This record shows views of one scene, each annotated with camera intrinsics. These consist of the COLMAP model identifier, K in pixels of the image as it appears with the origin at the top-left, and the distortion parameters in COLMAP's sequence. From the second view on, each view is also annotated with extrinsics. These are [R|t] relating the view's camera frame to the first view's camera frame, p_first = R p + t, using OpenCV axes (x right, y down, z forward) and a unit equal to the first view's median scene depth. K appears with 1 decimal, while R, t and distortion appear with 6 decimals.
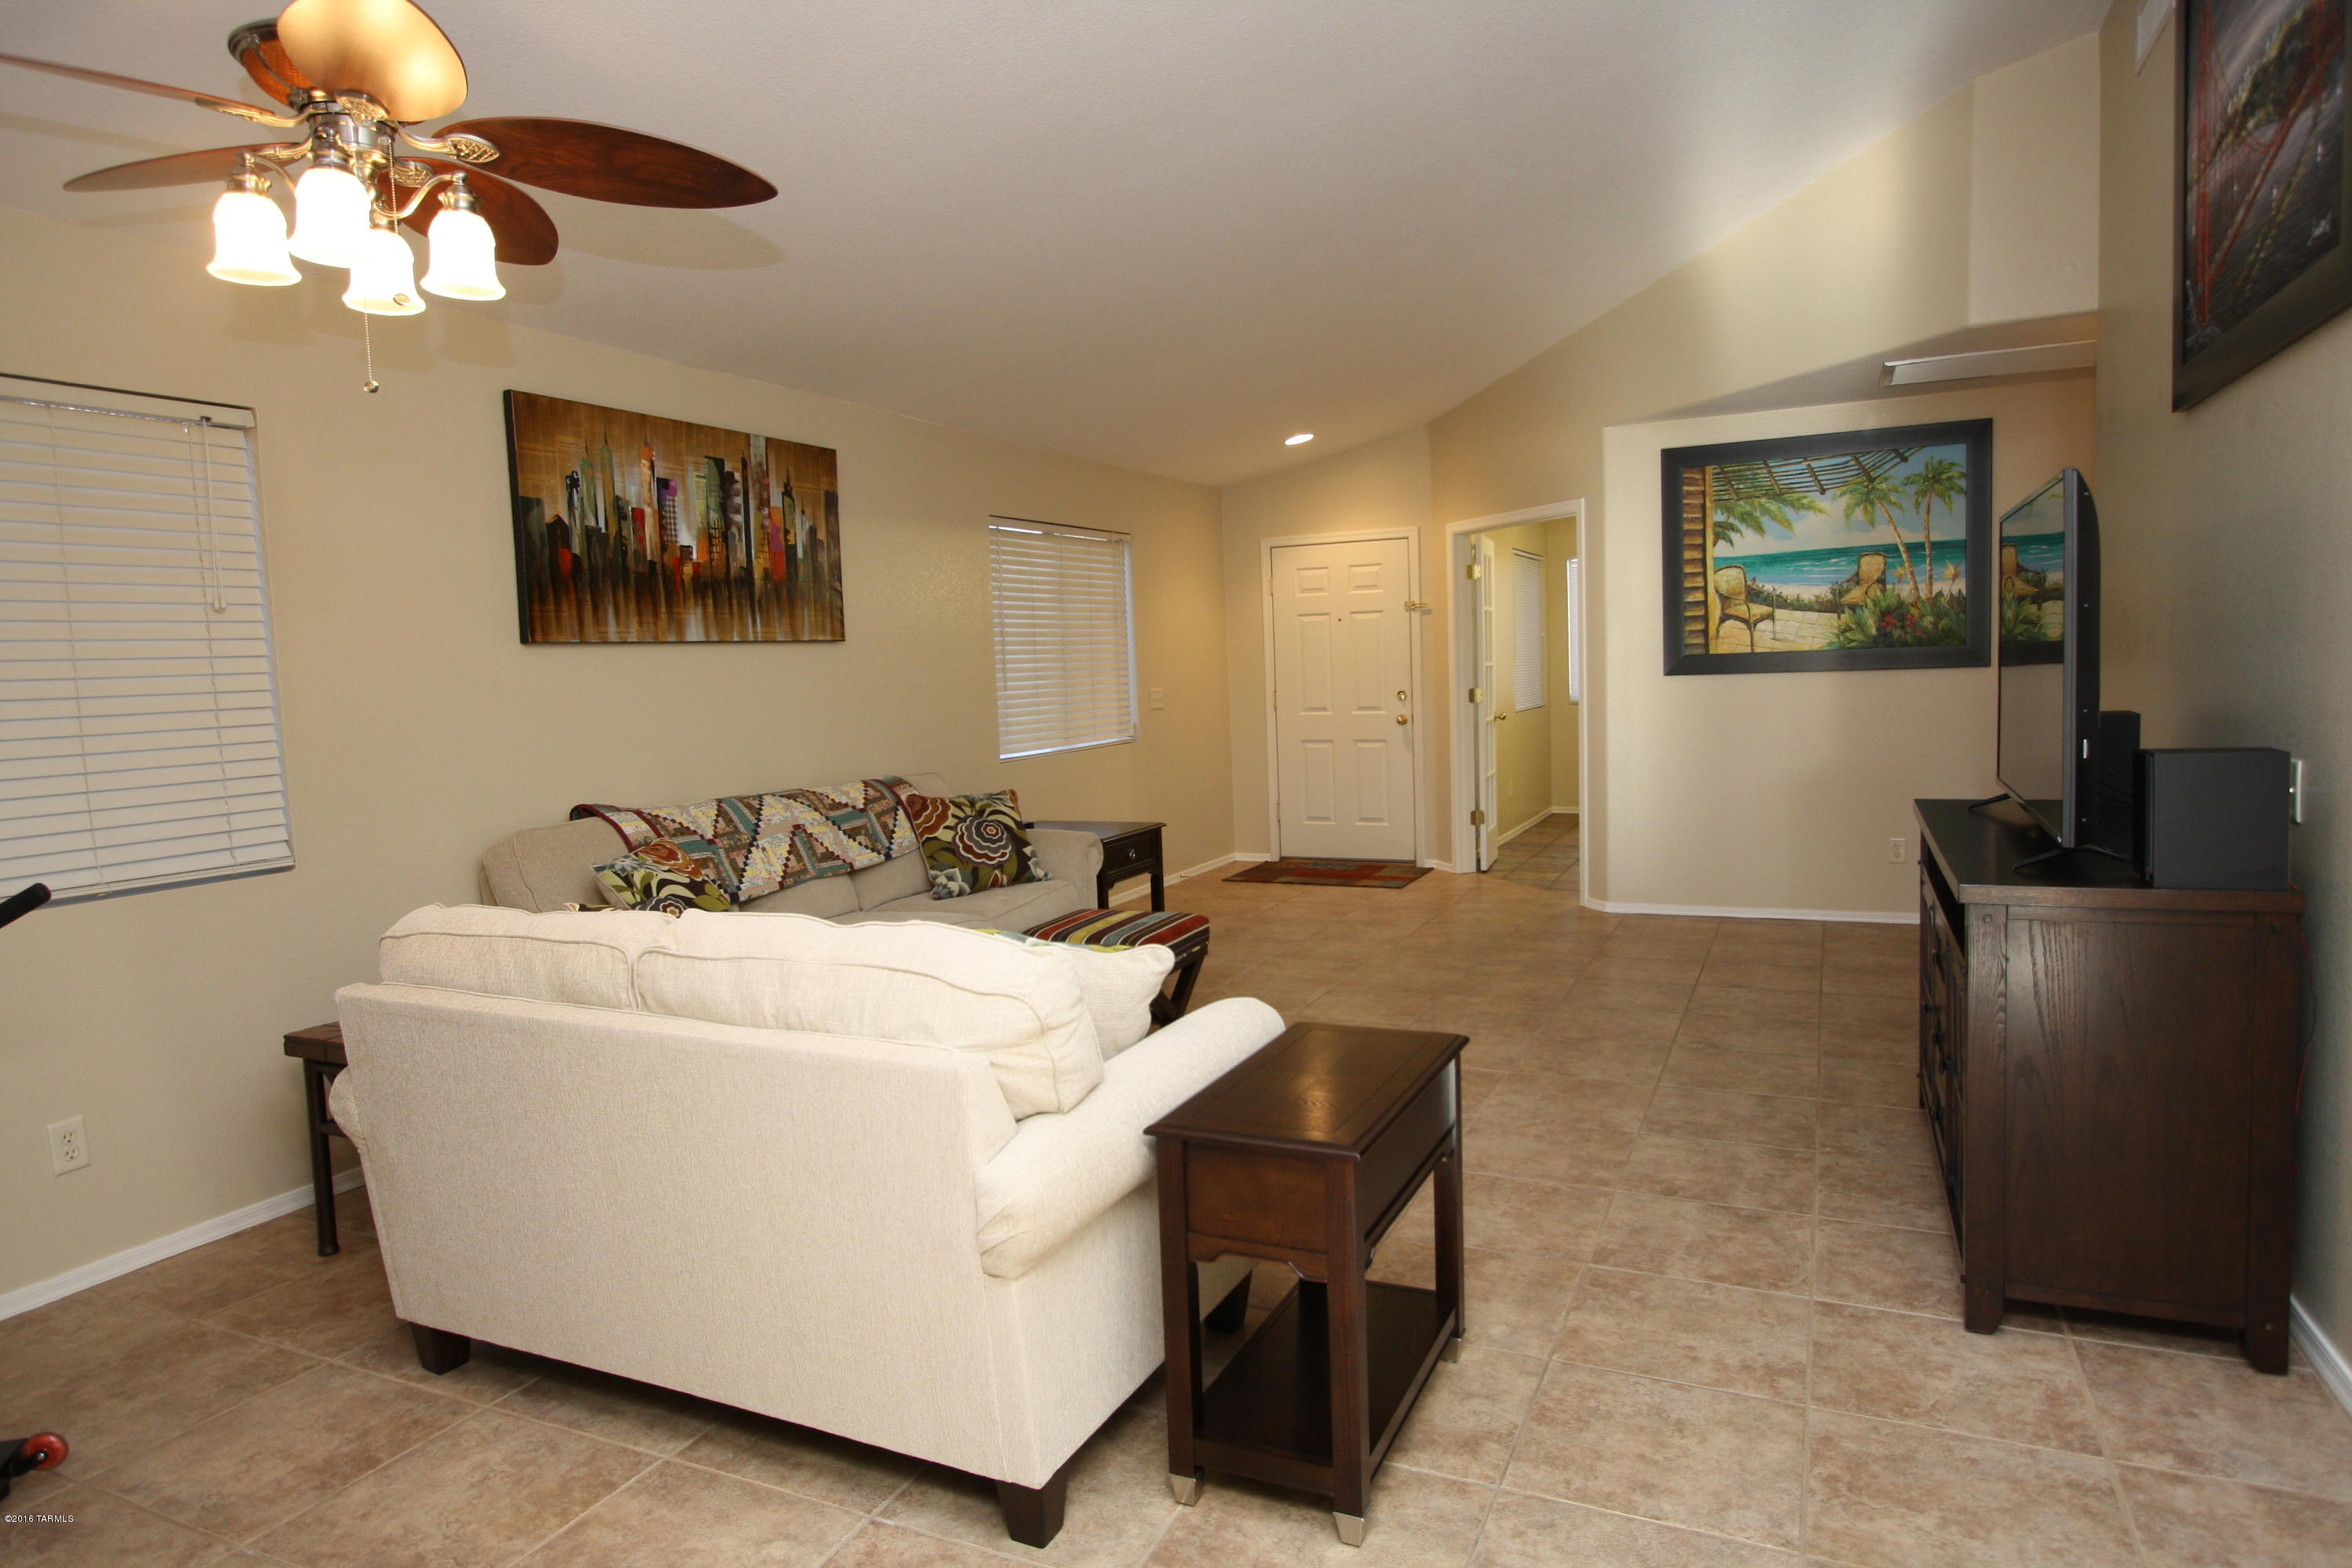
lens RADIAL K [[1397.5, 0, 1176.0], [0, 1397.5, 784.0], [0, 0, 1]] dist [-0.026743, 0.019984]
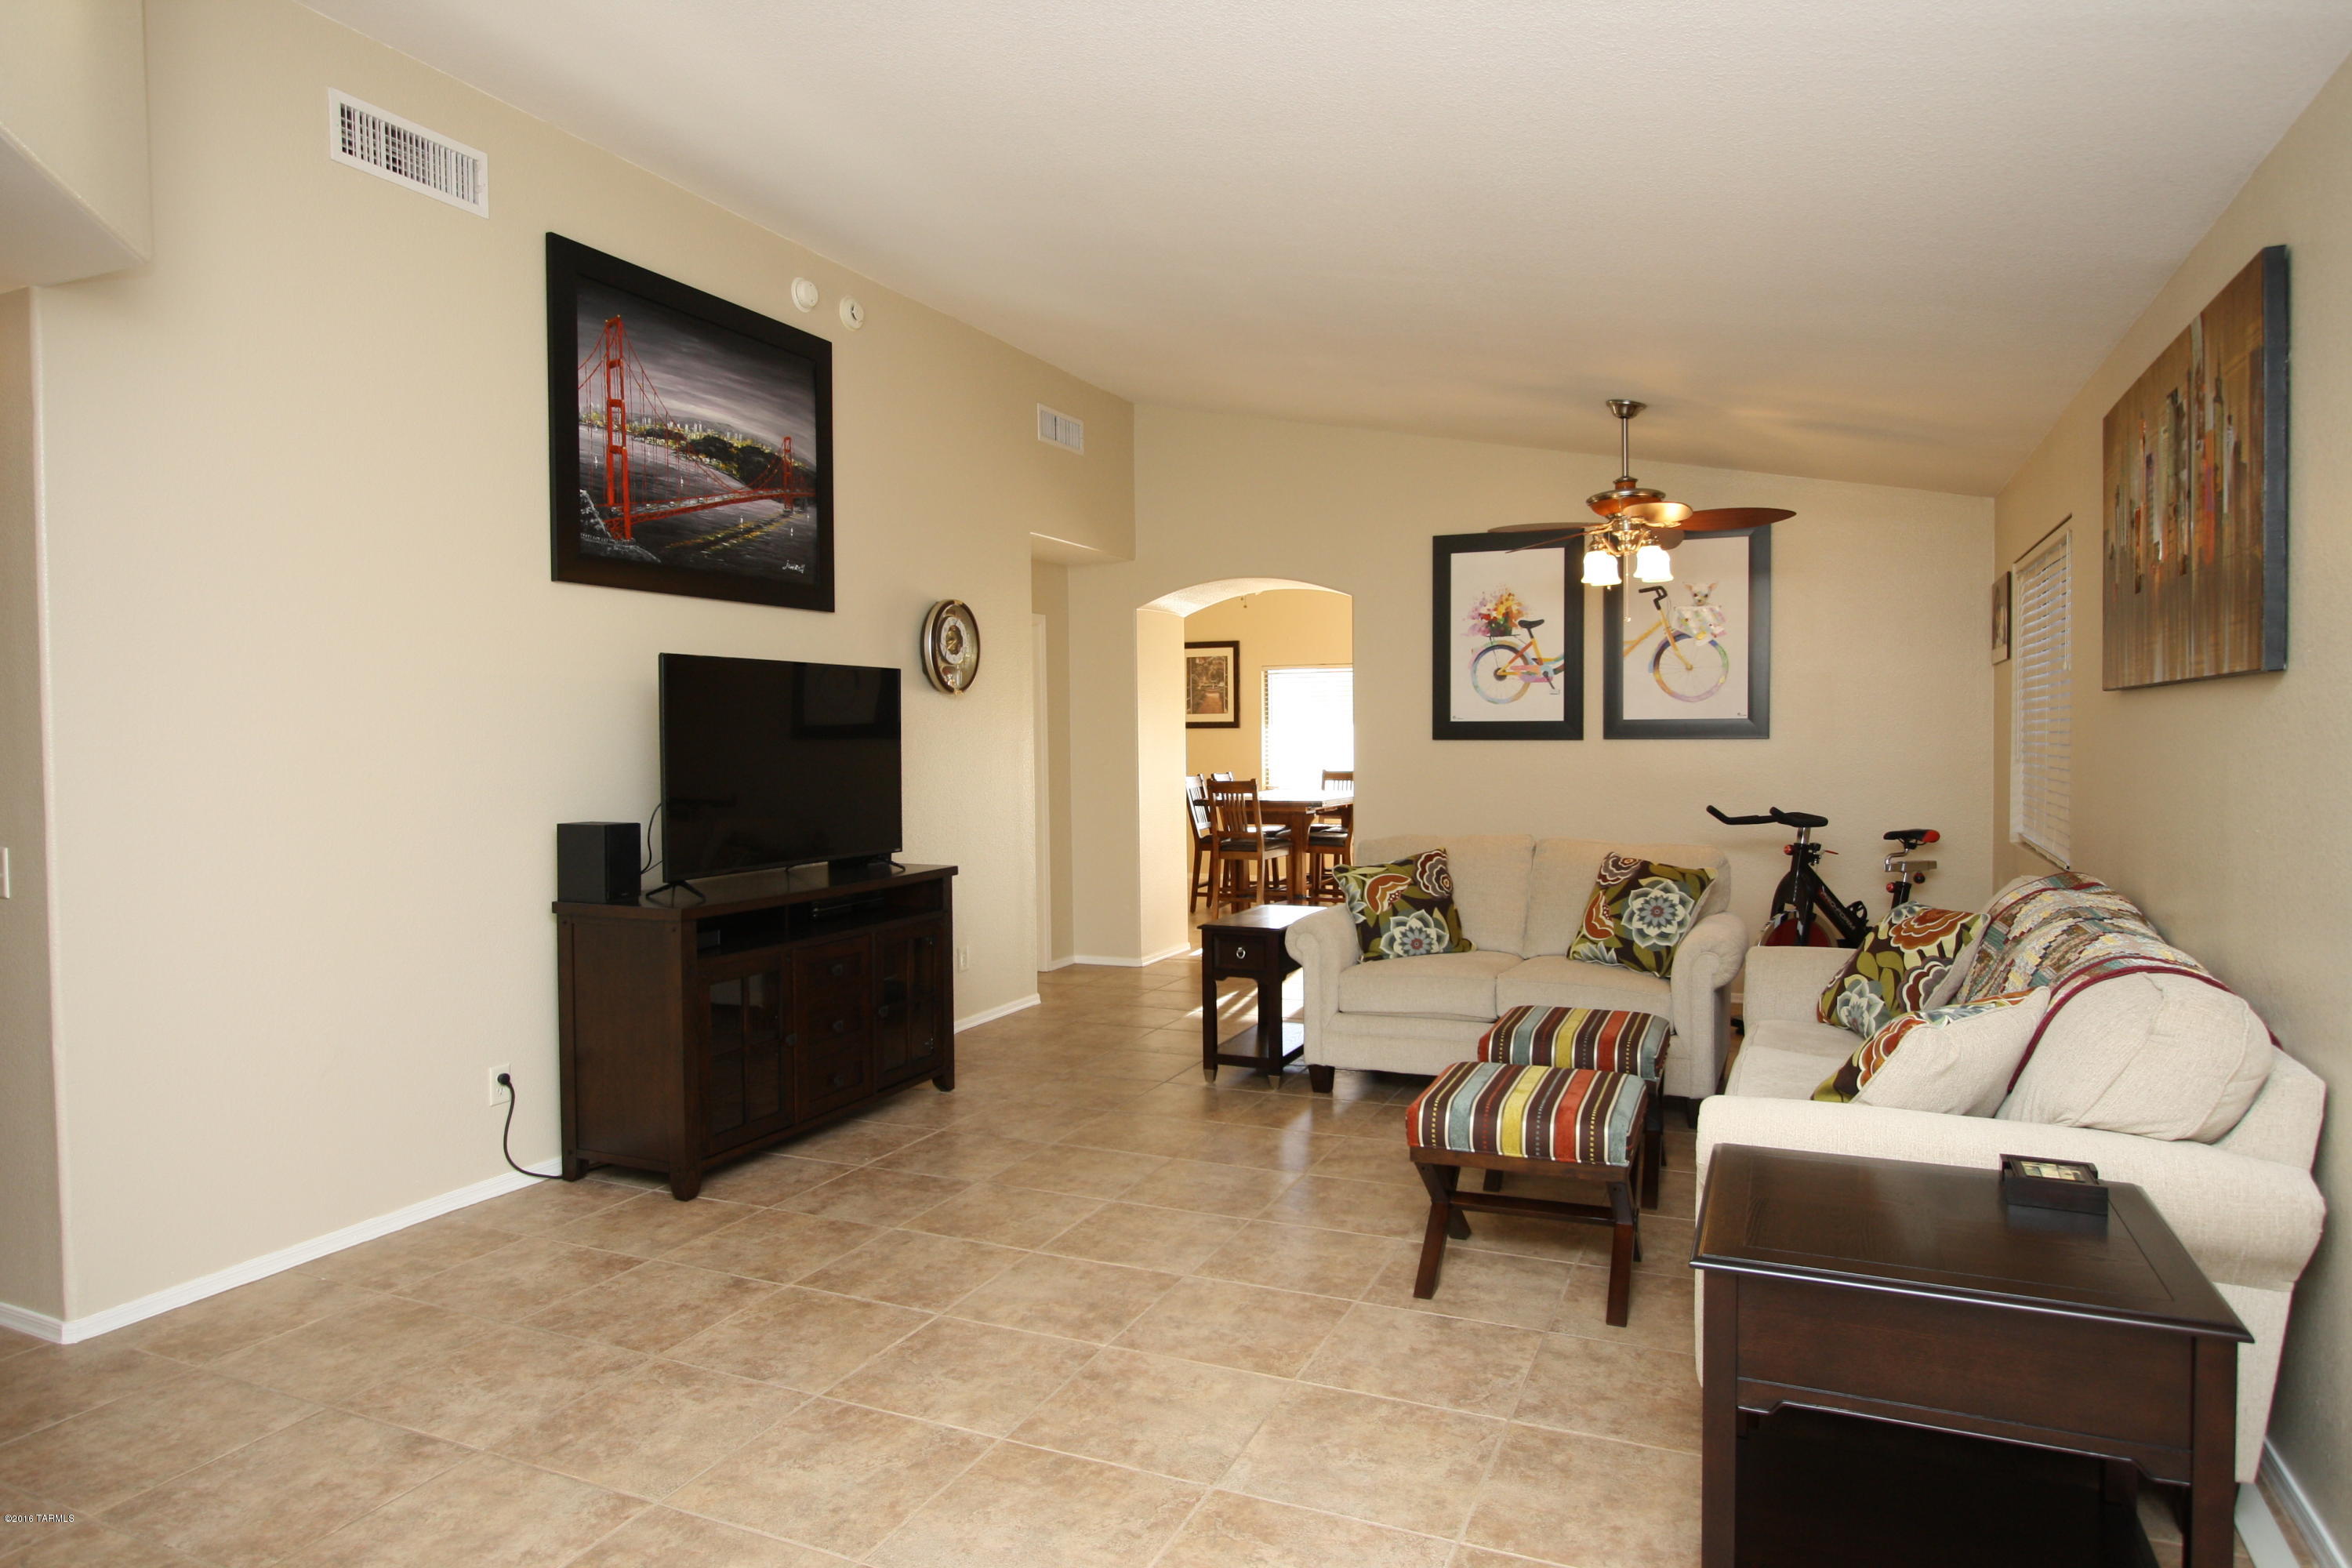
lens RADIAL K [[1397.5, 0, 1176.0], [0, 1397.5, 784.0], [0, 0, 1]] dist [-0.026743, 0.019984]
pose [[-0.998797, 0.047548, -0.012024, 0.140867], [0.045705, 0.991298, 0.123445, -0.159832], [0.017789, 0.122746, -0.992279, 1.676518]]
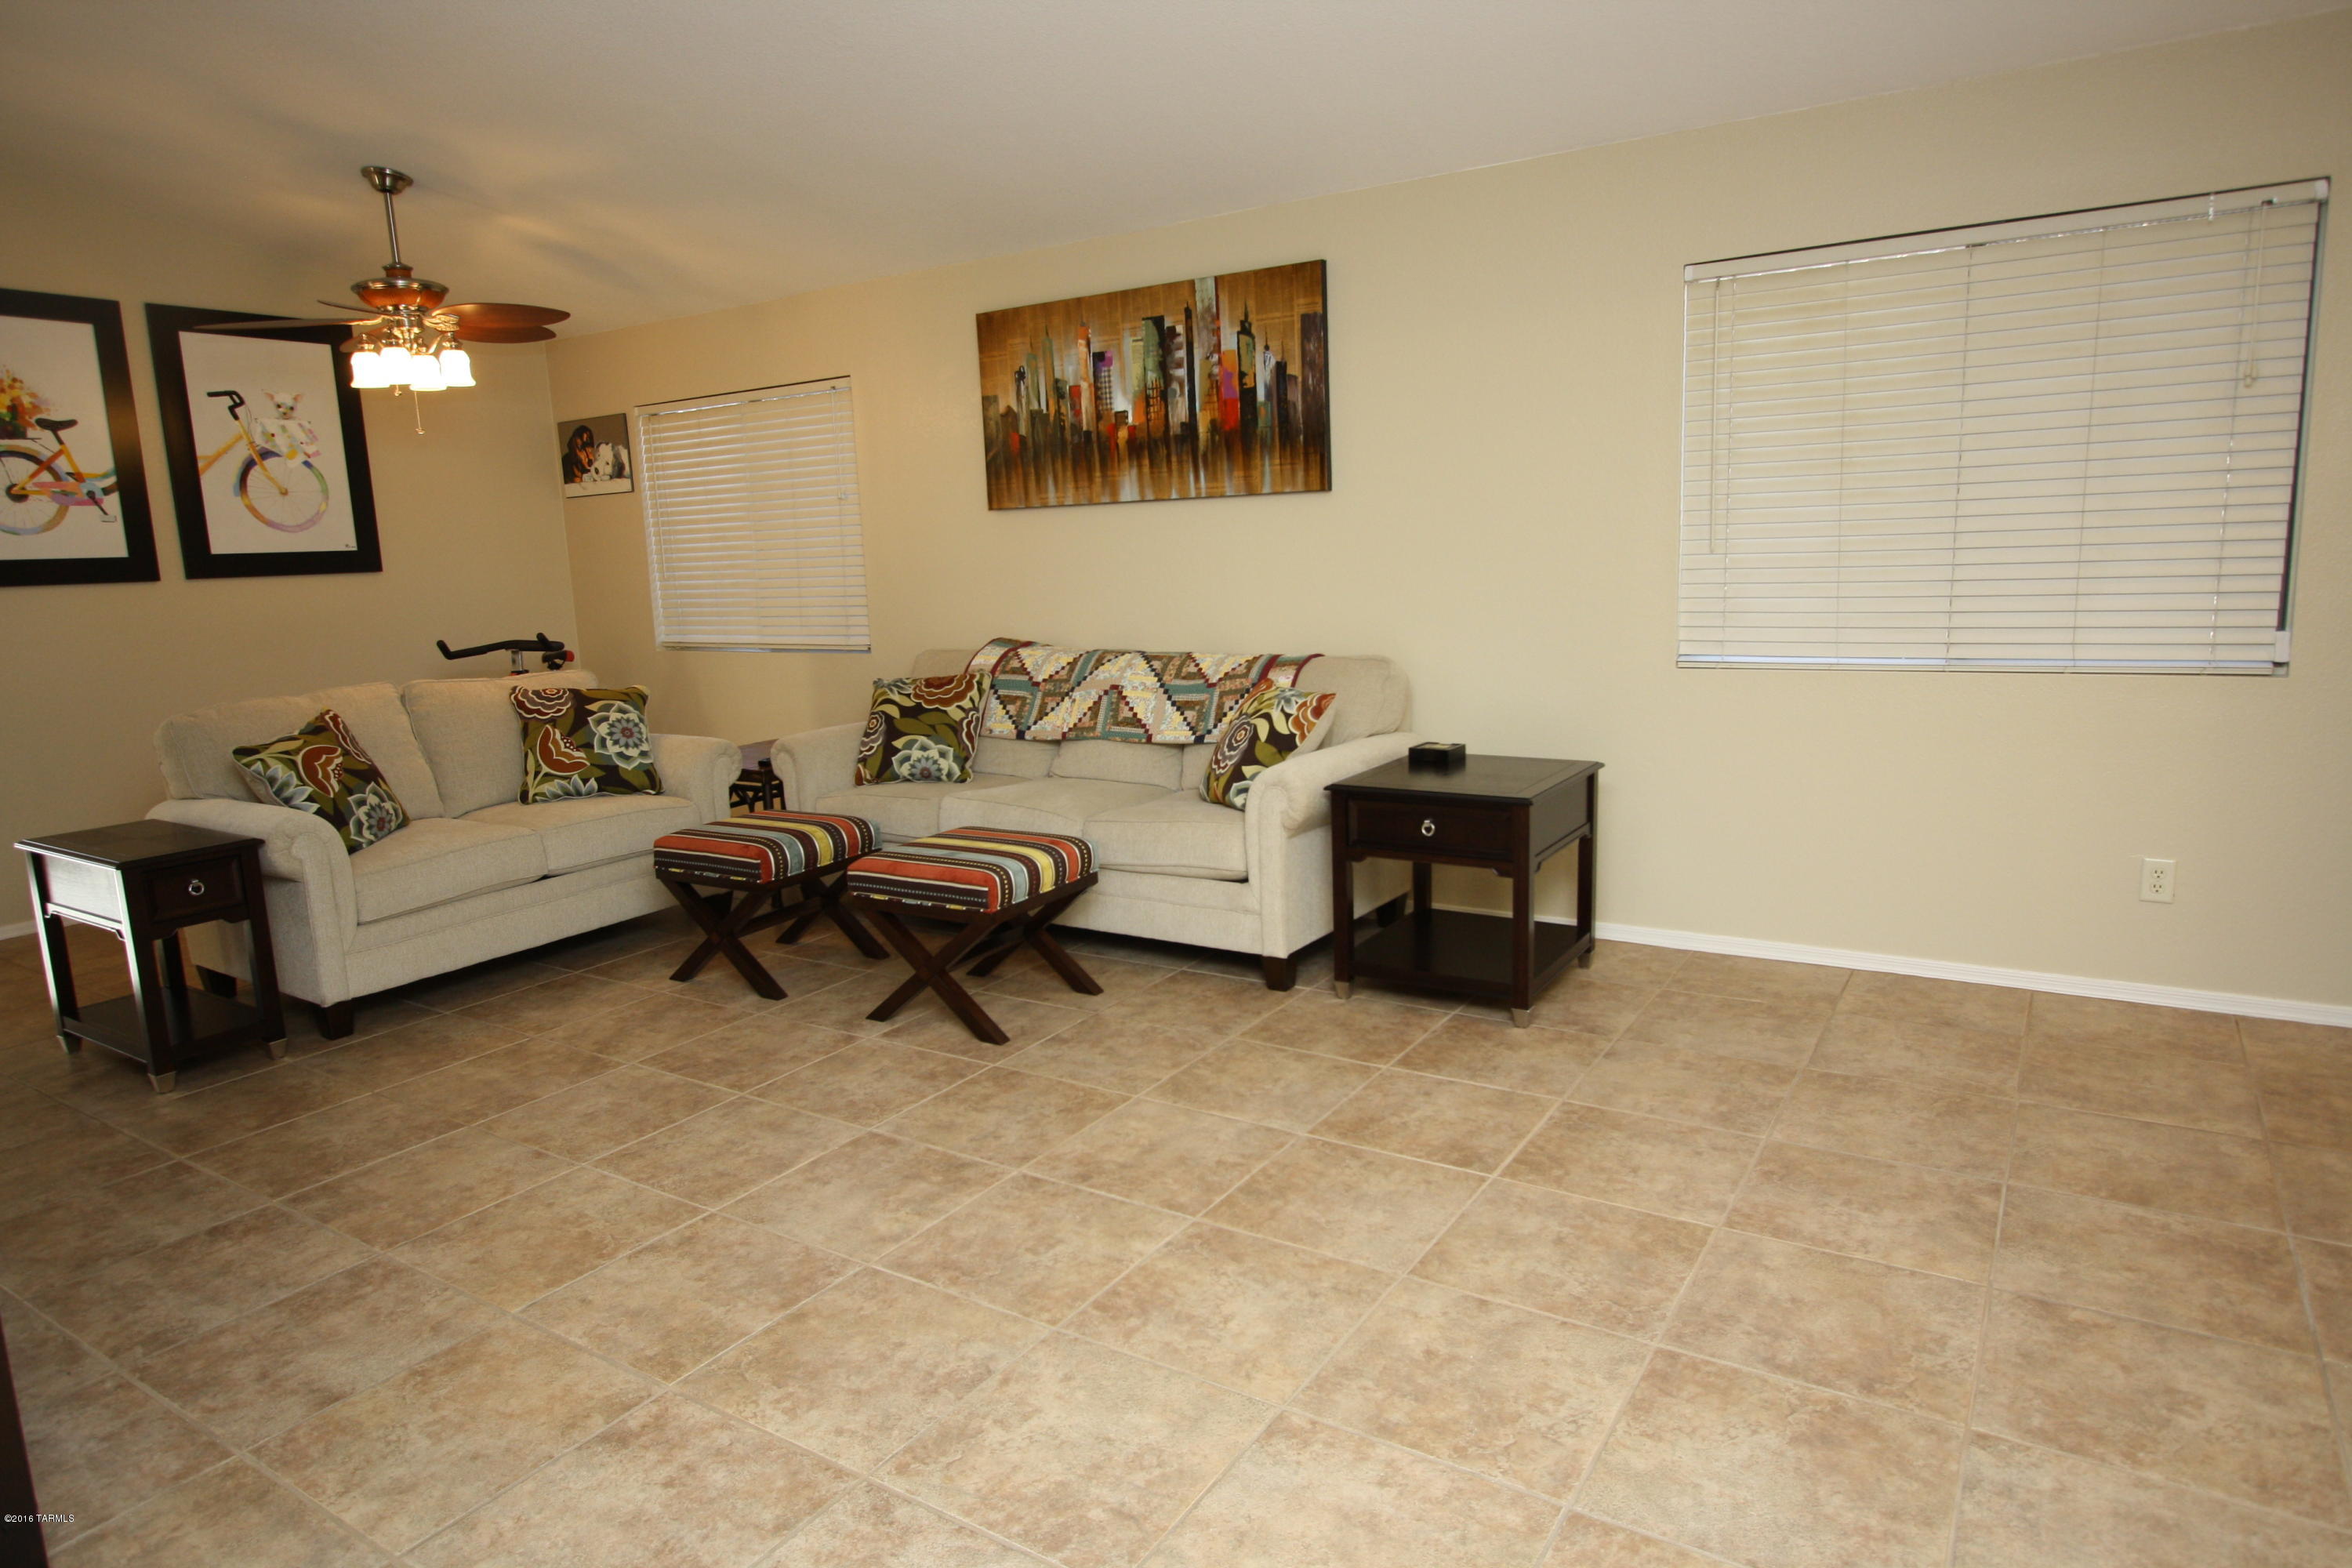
lens RADIAL K [[1397.5, 0, 1176.0], [0, 1397.5, 784.0], [0, 0, 1]] dist [-0.026743, 0.019984]
pose [[-0.136387, 0.214278, -0.967204, 0.741448], [-0.043208, 0.974111, 0.221901, -0.131593], [0.989713, 0.072055, -0.123597, 1.193917]]
